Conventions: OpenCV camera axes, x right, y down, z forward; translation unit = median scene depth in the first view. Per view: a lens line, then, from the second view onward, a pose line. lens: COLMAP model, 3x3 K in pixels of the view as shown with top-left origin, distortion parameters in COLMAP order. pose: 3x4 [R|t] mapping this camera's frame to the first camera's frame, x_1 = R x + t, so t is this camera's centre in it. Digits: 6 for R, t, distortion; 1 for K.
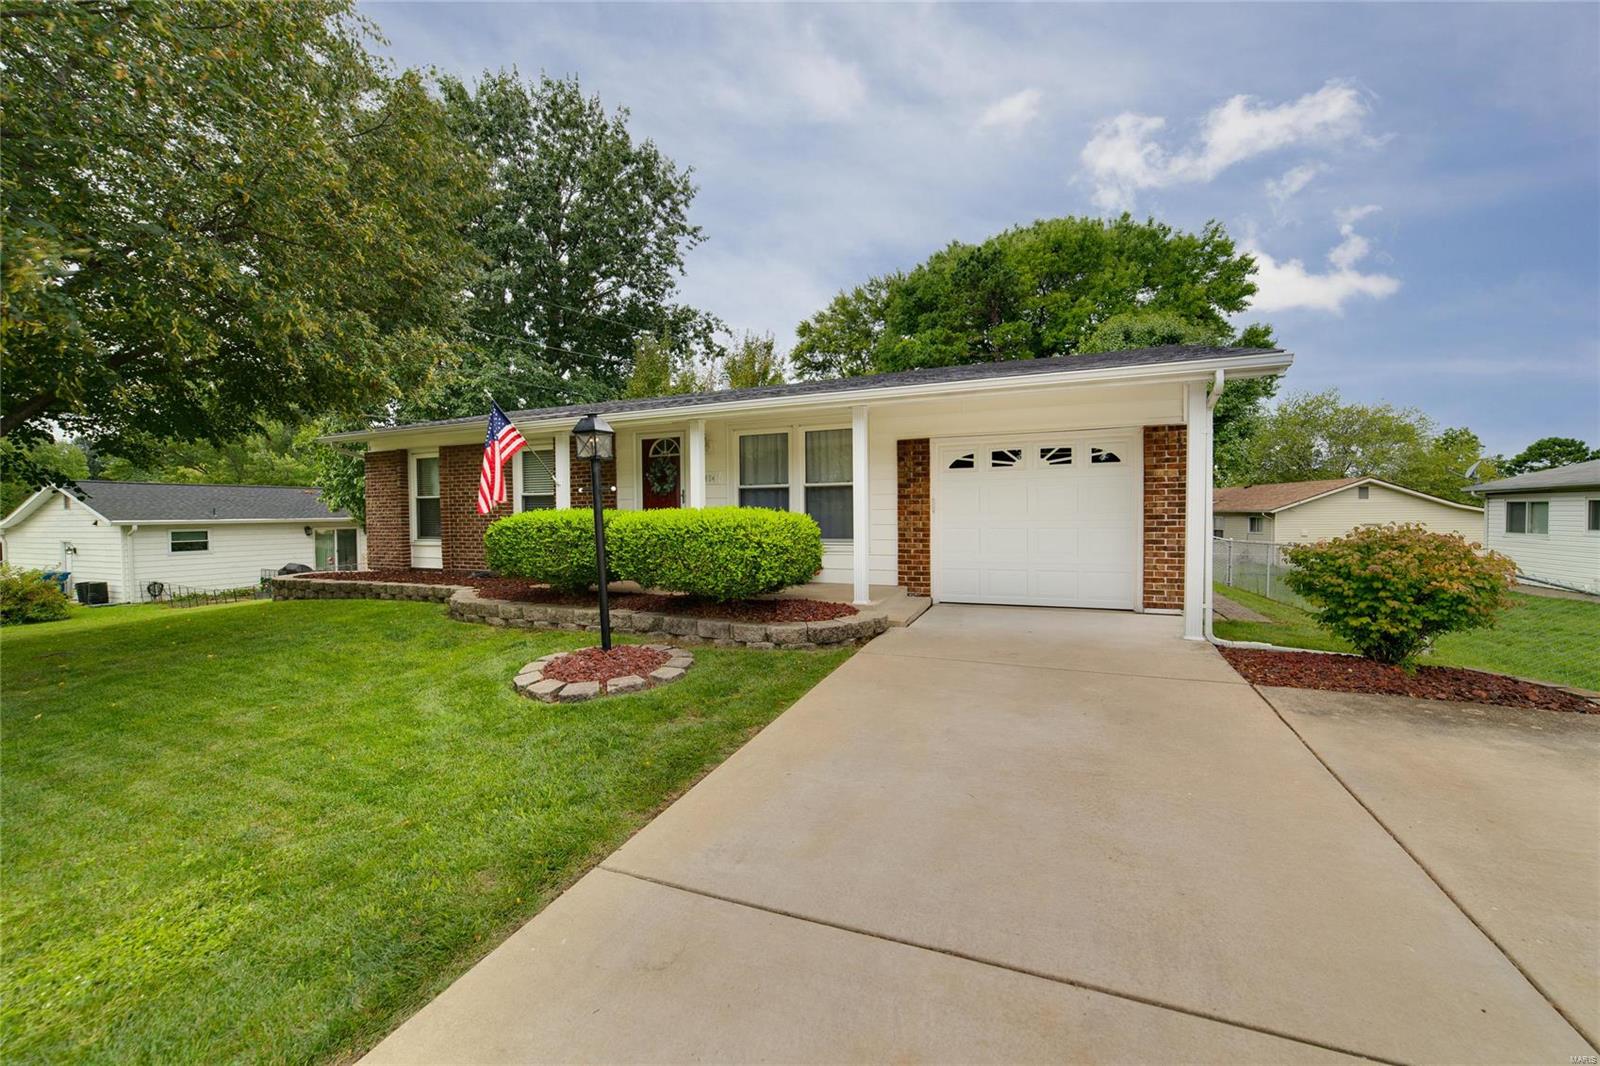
lens RADIAL K [[622.2, 0, 801.6], [0, 622.2, 529.0], [0, 0, 1]] dist [-0.011907, 0.003918]
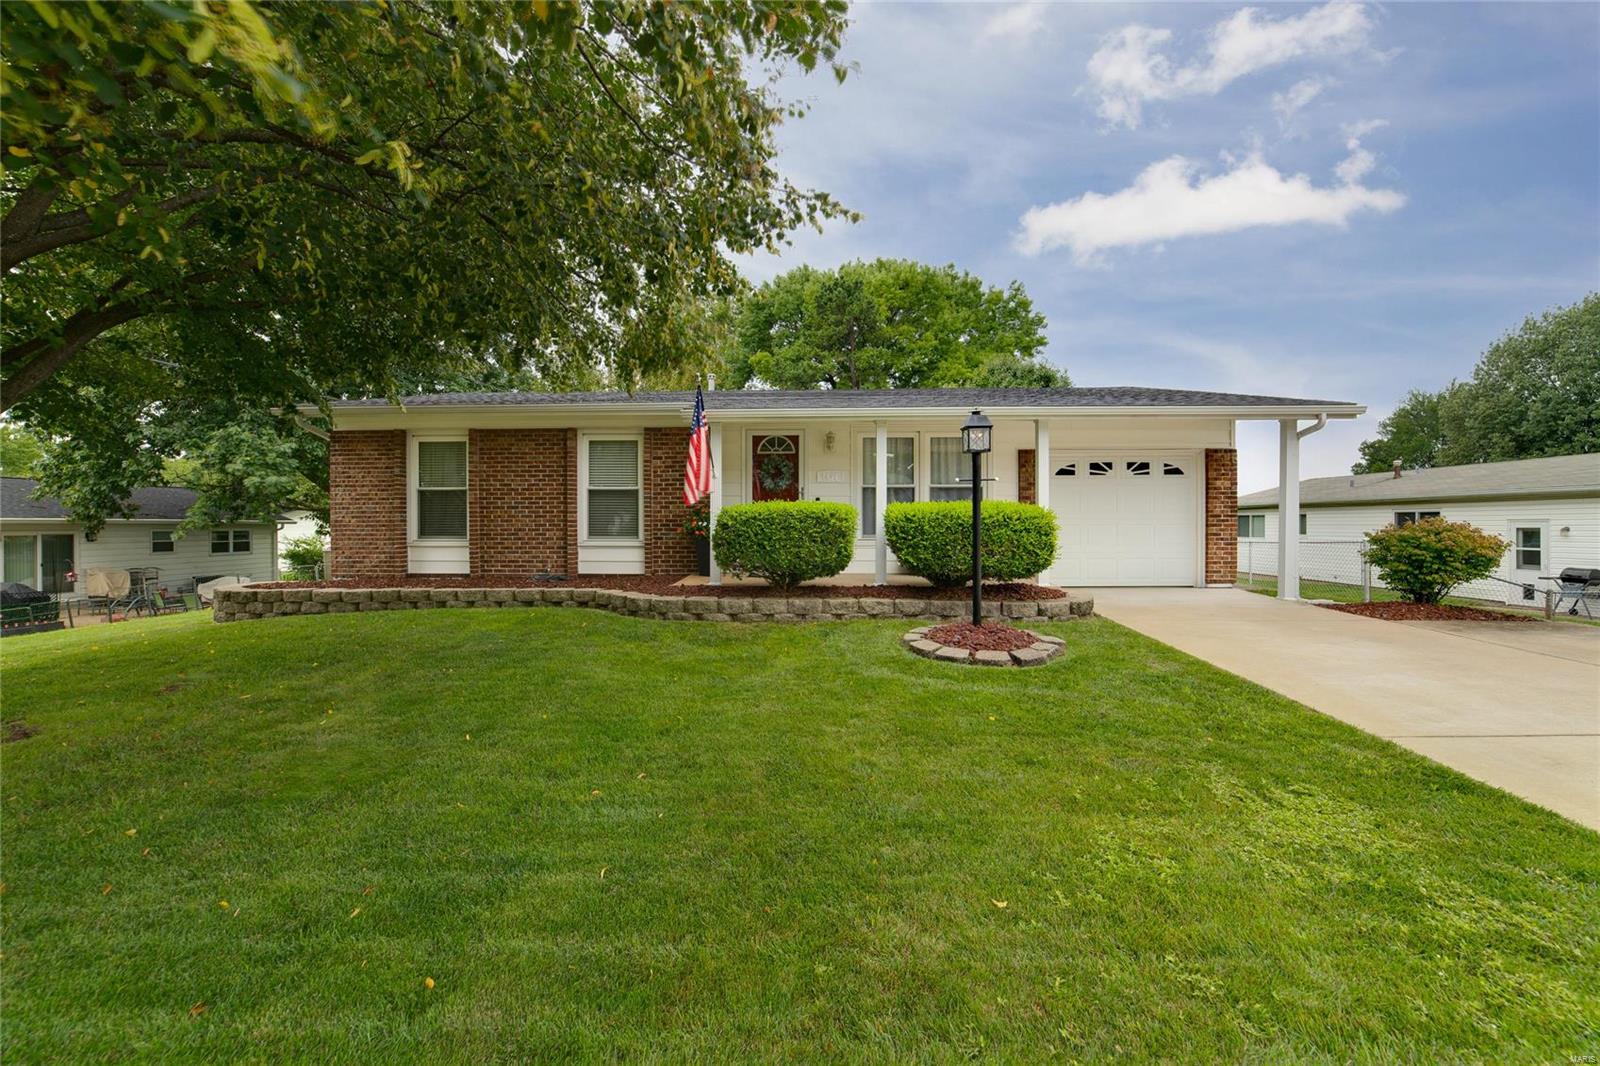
lens RADIAL K [[622.2, 0, 841.8], [0, 622.2, 526.2], [0, 0, 1]] dist [-0.011907, 0.003918]
pose [[0.930571, 0.006415, 0.366056, -0.489294], [0.001453, 0.999774, -0.021215, 0.021907], [-0.366109, 0.020274, 0.930351, 0.029793]]
